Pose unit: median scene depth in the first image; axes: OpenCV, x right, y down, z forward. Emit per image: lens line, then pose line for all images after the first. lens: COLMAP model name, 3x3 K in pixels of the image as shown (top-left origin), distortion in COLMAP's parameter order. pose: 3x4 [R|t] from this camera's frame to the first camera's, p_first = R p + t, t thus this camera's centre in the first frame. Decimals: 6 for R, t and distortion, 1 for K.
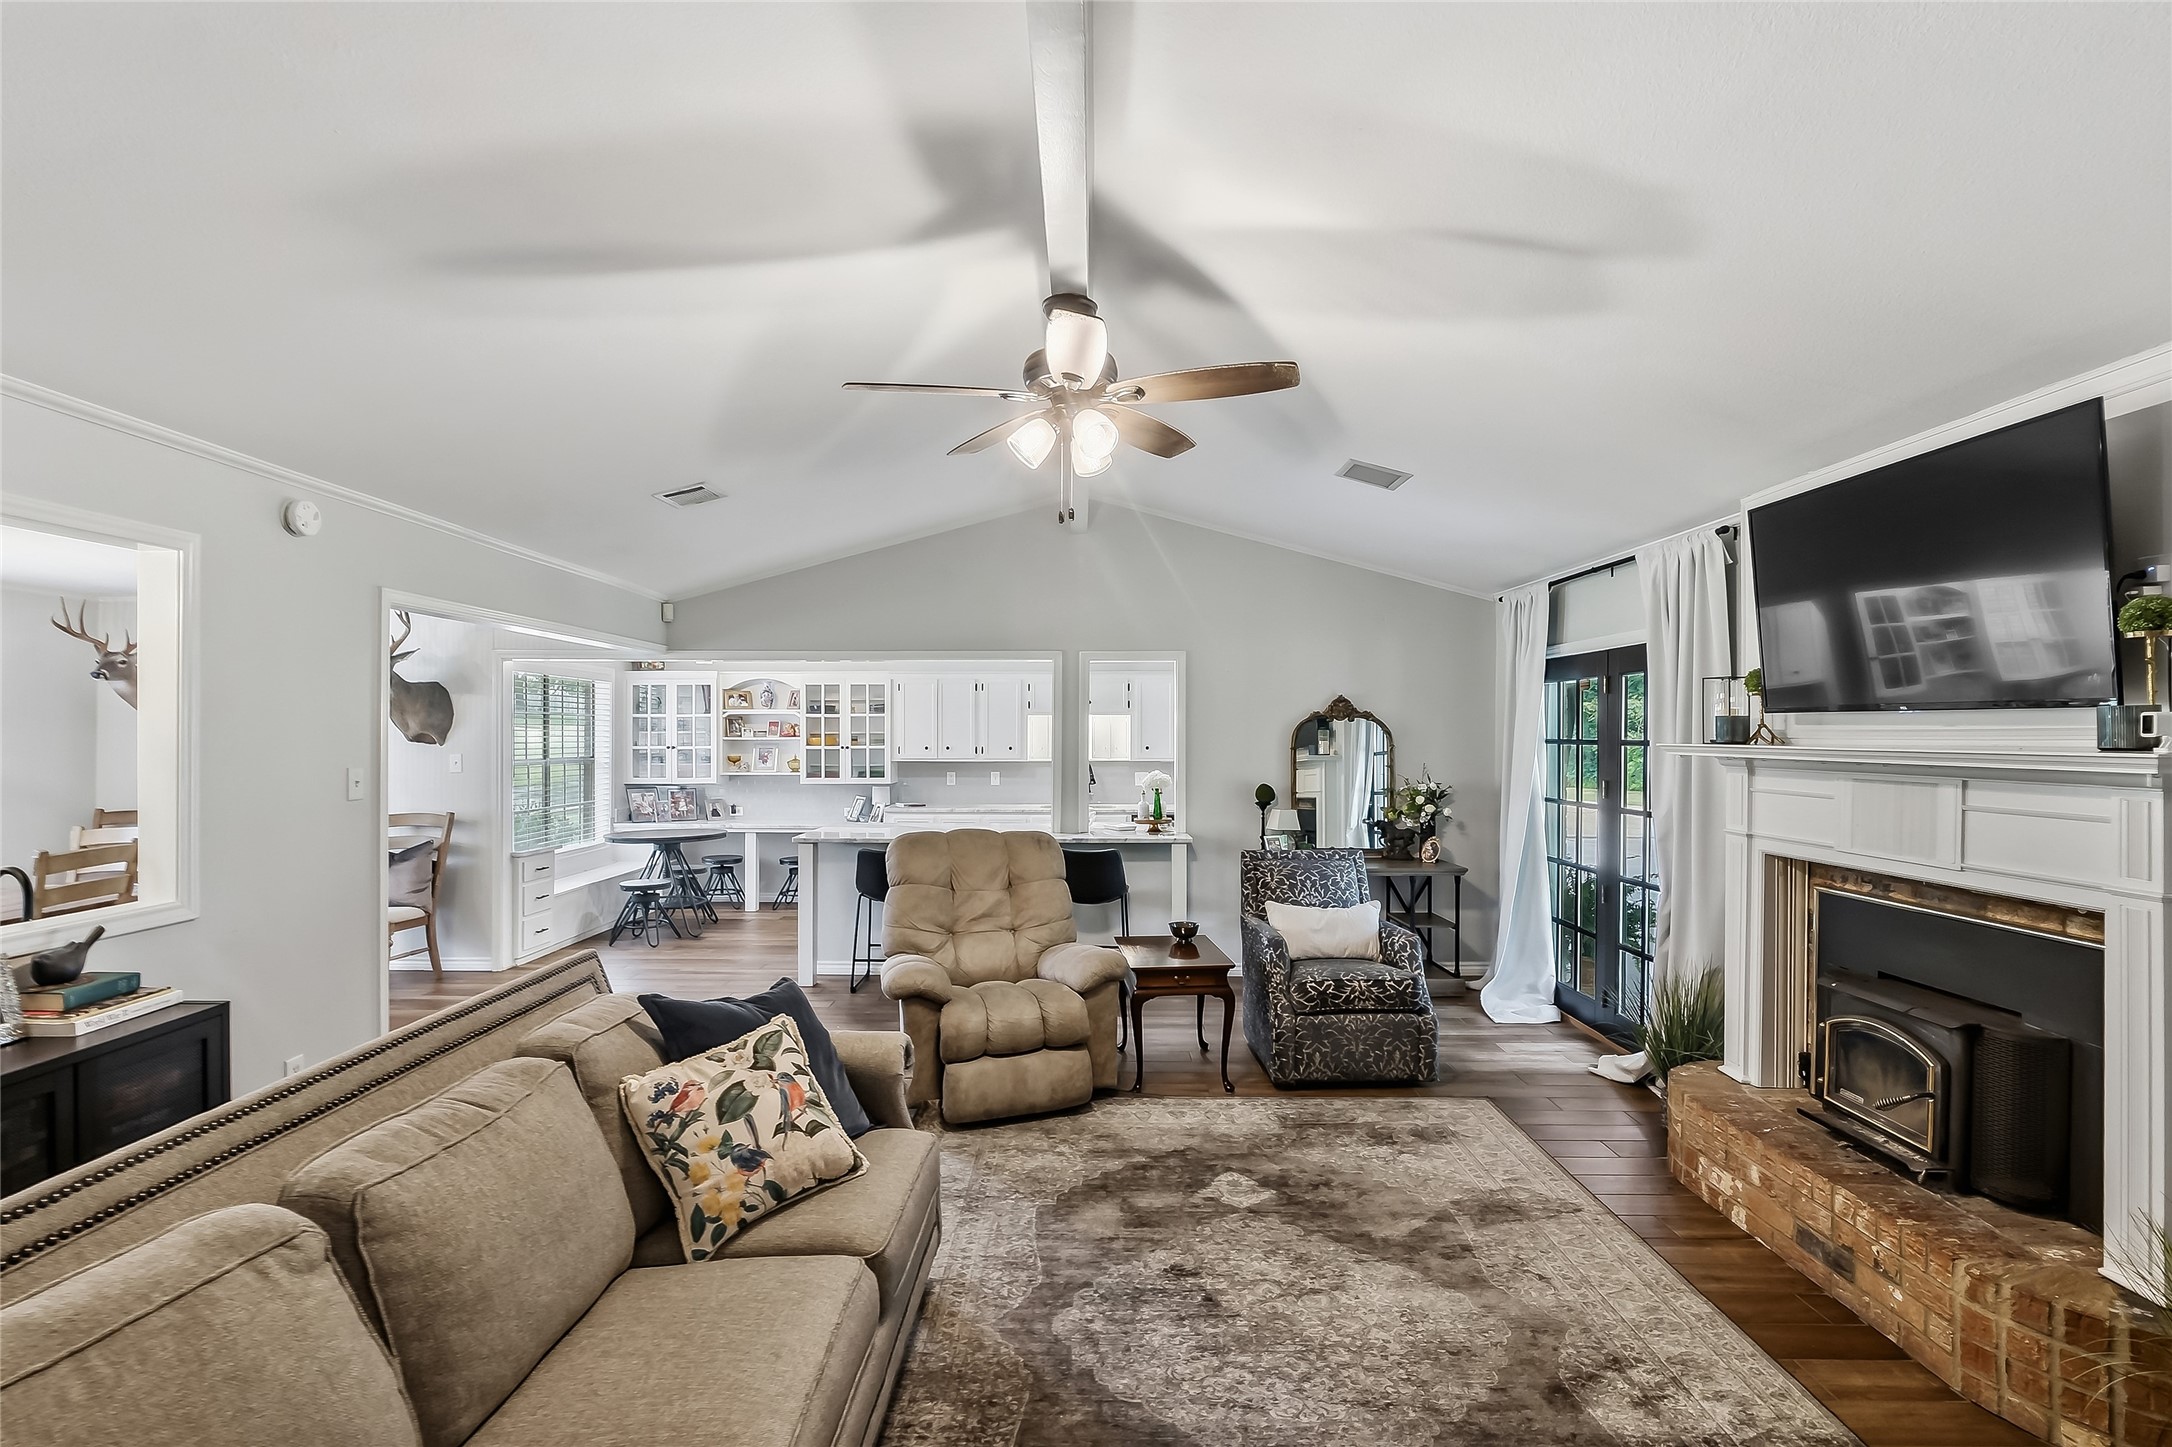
lens RADIAL K [[1015.4, 0, 1077.4], [0, 1015.4, 730.6], [0, 0, 1]] dist [-0.004465, 0.000783]
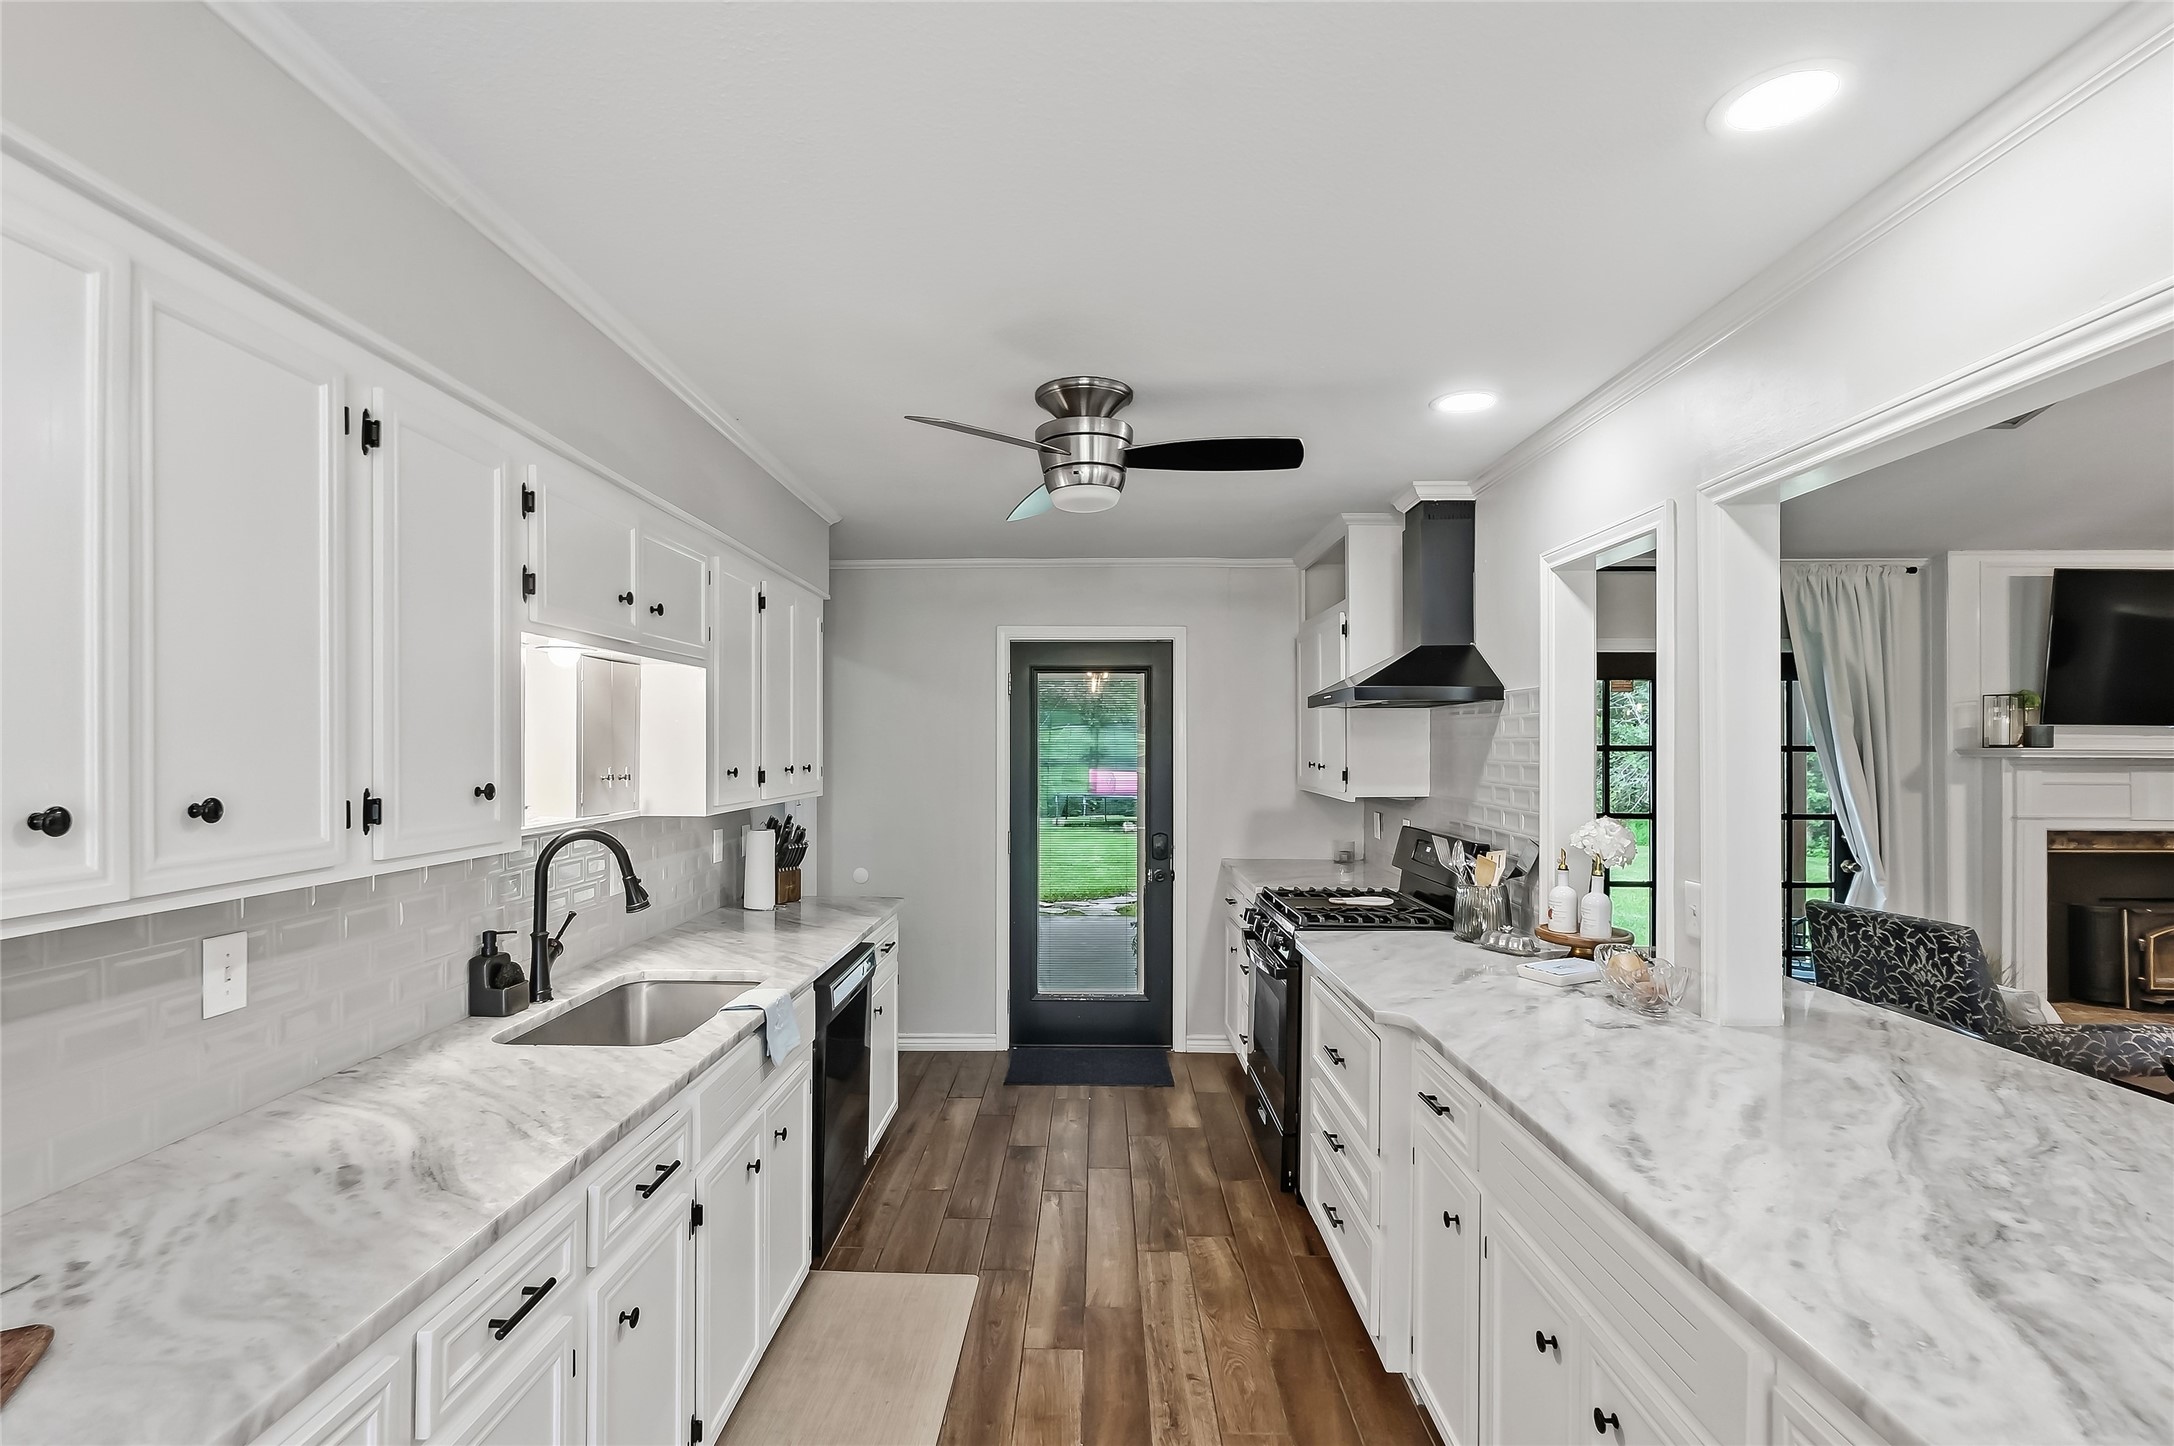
lens RADIAL K [[1016.4, 0, 1077.6], [0, 1016.4, 749.8], [0, 0, 1]] dist [-0.004465, 0.000783]
pose [[0.010212, -0.004826, 0.999936, -0.529468], [-0.007084, 0.999963, 0.004898, 0.015380], [-0.999923, -0.007134, 0.010177, 1.815197]]
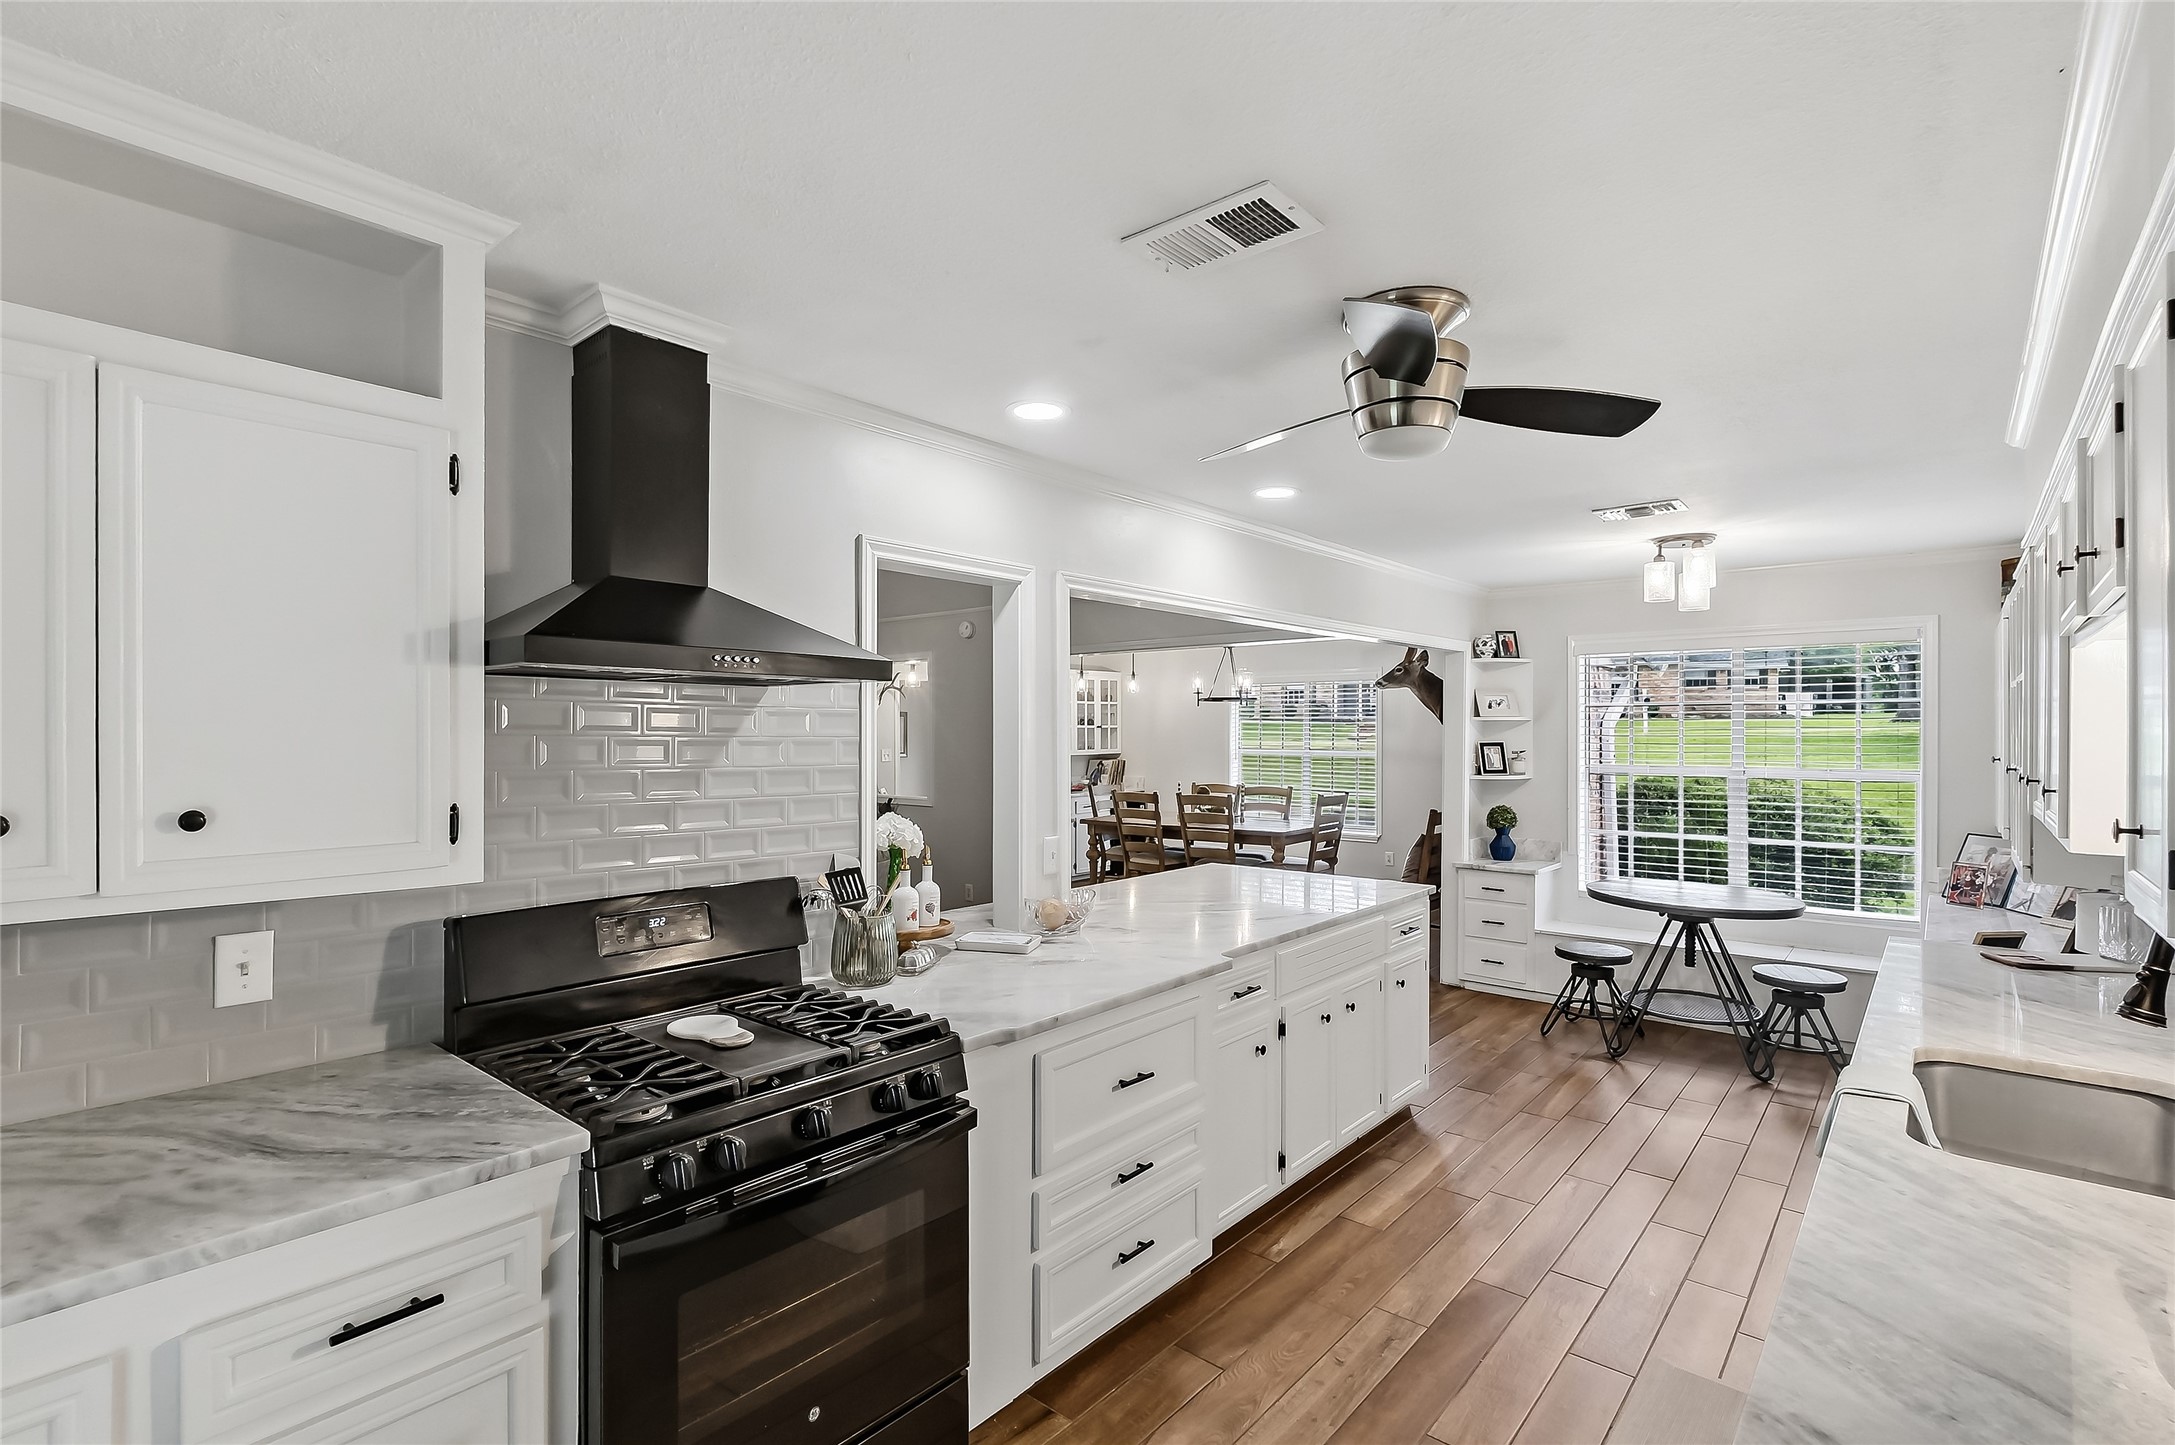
lens RADIAL K [[1016.8, 0, 1084.2], [0, 1016.8, 728.9], [0, 0, 1]] dist [-0.004465, 0.000783]
pose [[-0.641988, -0.003824, -0.766705, 0.550472], [0.003226, 0.999965, -0.007689, 0.007007], [0.766708, -0.007409, -0.641954, 2.014544]]
